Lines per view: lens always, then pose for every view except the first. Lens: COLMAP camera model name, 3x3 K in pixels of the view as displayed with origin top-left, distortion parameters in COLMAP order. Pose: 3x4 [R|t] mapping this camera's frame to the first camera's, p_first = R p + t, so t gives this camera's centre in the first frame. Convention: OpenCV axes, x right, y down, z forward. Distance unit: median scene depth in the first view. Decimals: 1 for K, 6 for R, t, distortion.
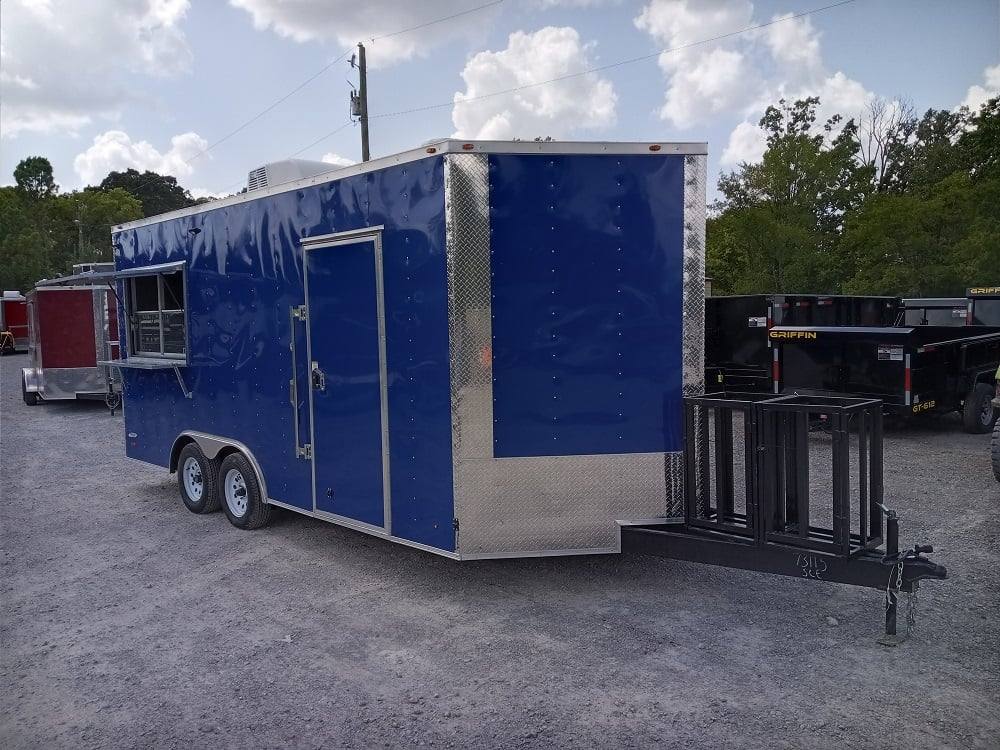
lens RADIAL K [[806.2, 0, 500.0], [0, 806.2, 375.0], [0, 0, 1]] dist [0.029912, -0.064519]
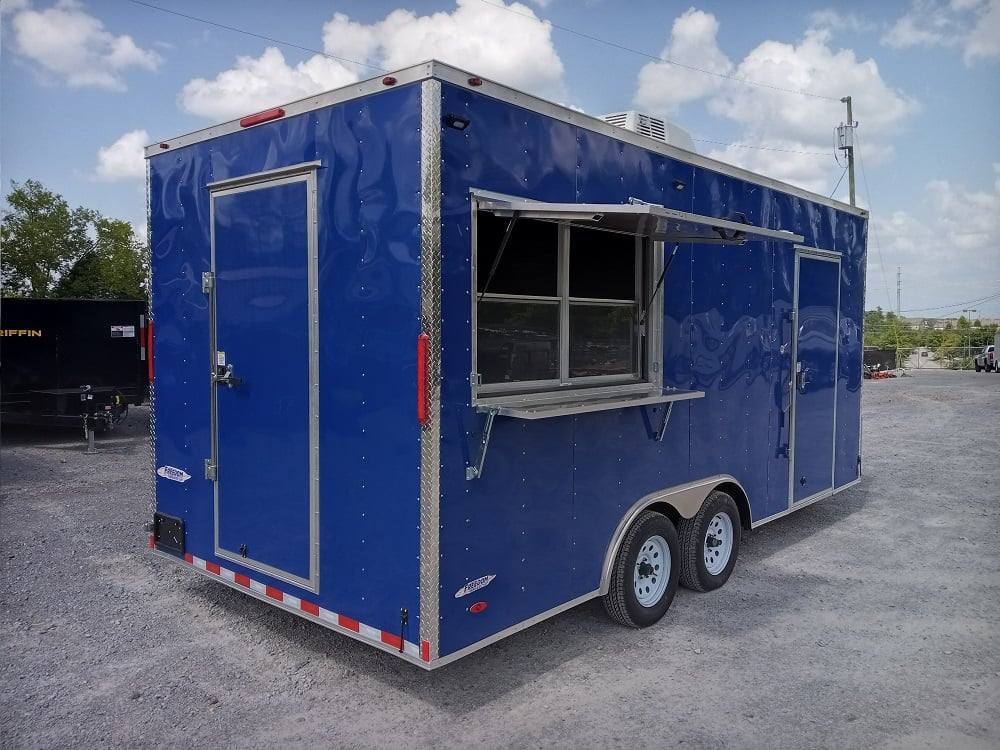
lens RADIAL K [[805.7, 0, 502.1], [0, 805.7, 377.4], [0, 0, 1]] dist [0.037820, -0.082563]
pose [[-0.080743, -0.046995, 0.995626, -1.284022], [0.063401, 0.996623, 0.052183, -0.079679], [-0.994716, 0.067337, -0.077491, 1.498346]]
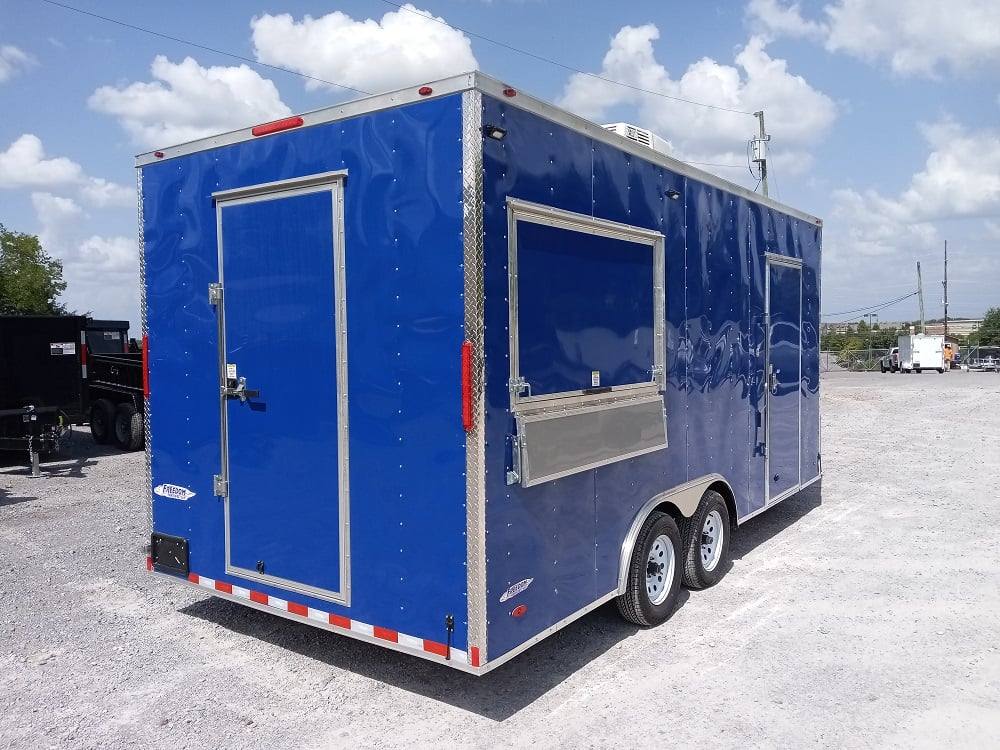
lens RADIAL K [[805.7, 0, 502.1], [0, 805.7, 377.4], [0, 0, 1]] dist [0.037820, -0.082563]
pose [[-0.179671, -0.030350, 0.983258, -1.281310], [0.081978, 0.995585, 0.045710, -0.082533], [-0.980305, 0.088818, -0.176390, 1.587928]]
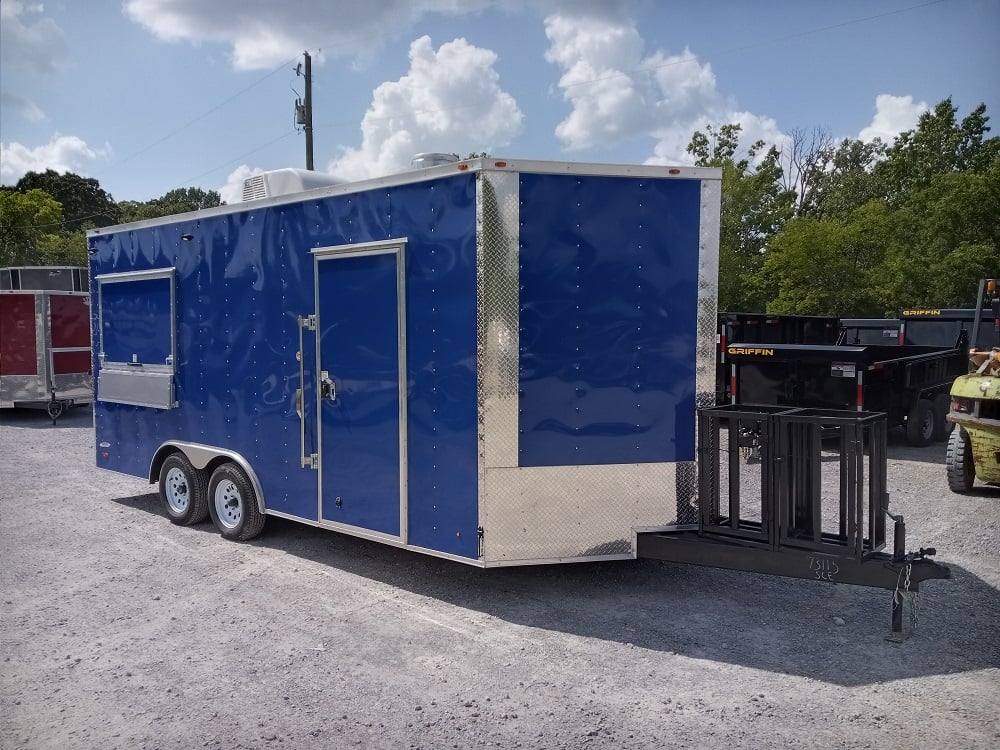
lens RADIAL K [[805.2, 0, 501.4], [0, 805.2, 373.1], [0, 0, 1]] dist [0.036559, -0.071259]
pose [[0.995659, 0.011757, 0.092330, -0.104693], [-0.010023, 0.999765, -0.019221, 0.002919], [-0.092534, 0.018212, 0.995543, -0.018034]]
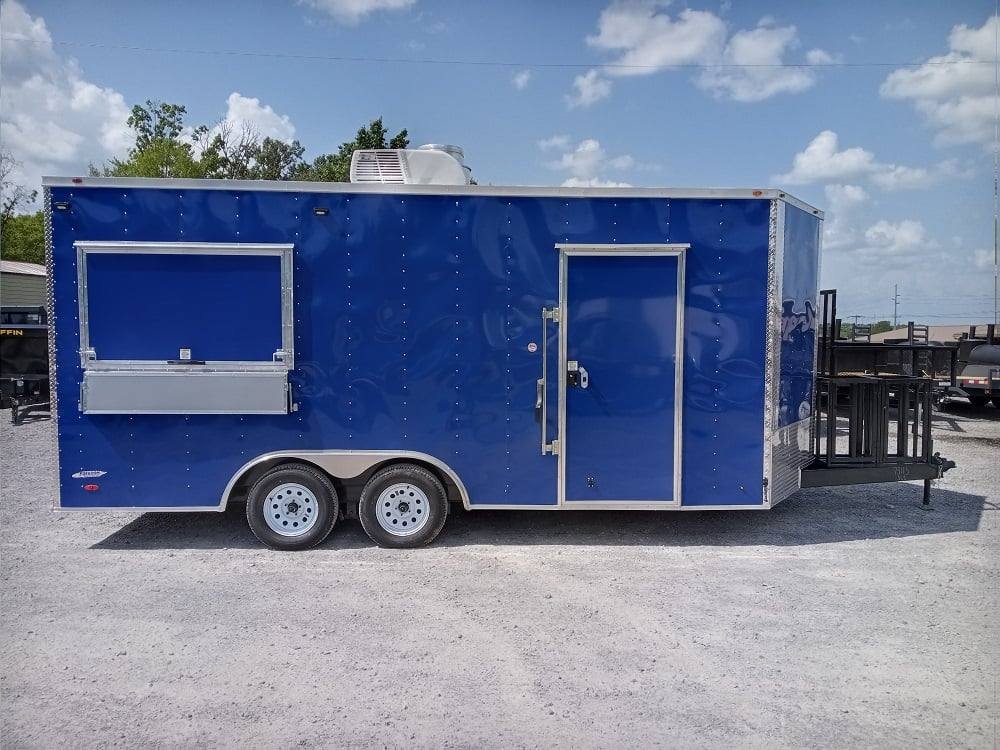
lens RADIAL K [[805.2, 0, 501.4], [0, 805.2, 373.1], [0, 0, 1]] dist [0.036559, -0.071259]
pose [[0.664825, -0.024792, 0.746588, -1.100634], [0.032510, 0.999462, 0.004240, -0.008170], [-0.746292, 0.021453, 0.665273, 0.374385]]
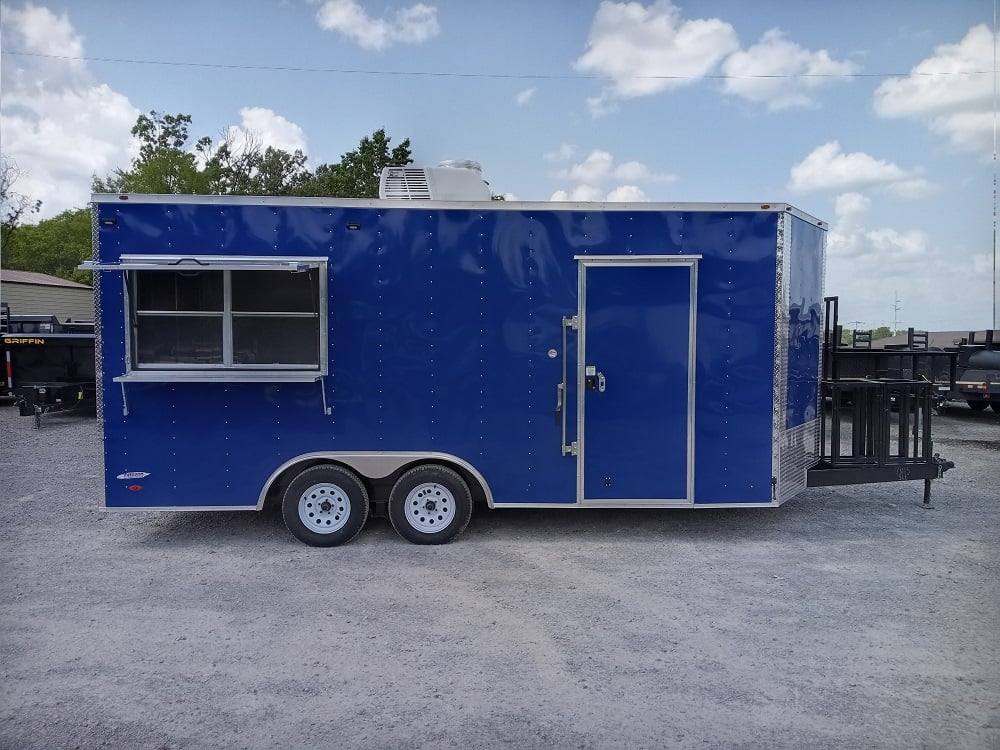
lens RADIAL K [[805.7, 0, 502.1], [0, 805.7, 377.4], [0, 0, 1]] dist [0.037820, -0.082563]
pose [[0.664276, -0.024231, 0.747095, -1.164995], [0.035926, 0.999354, 0.000469, -0.006299], [-0.746624, 0.026529, 0.664717, 0.358084]]
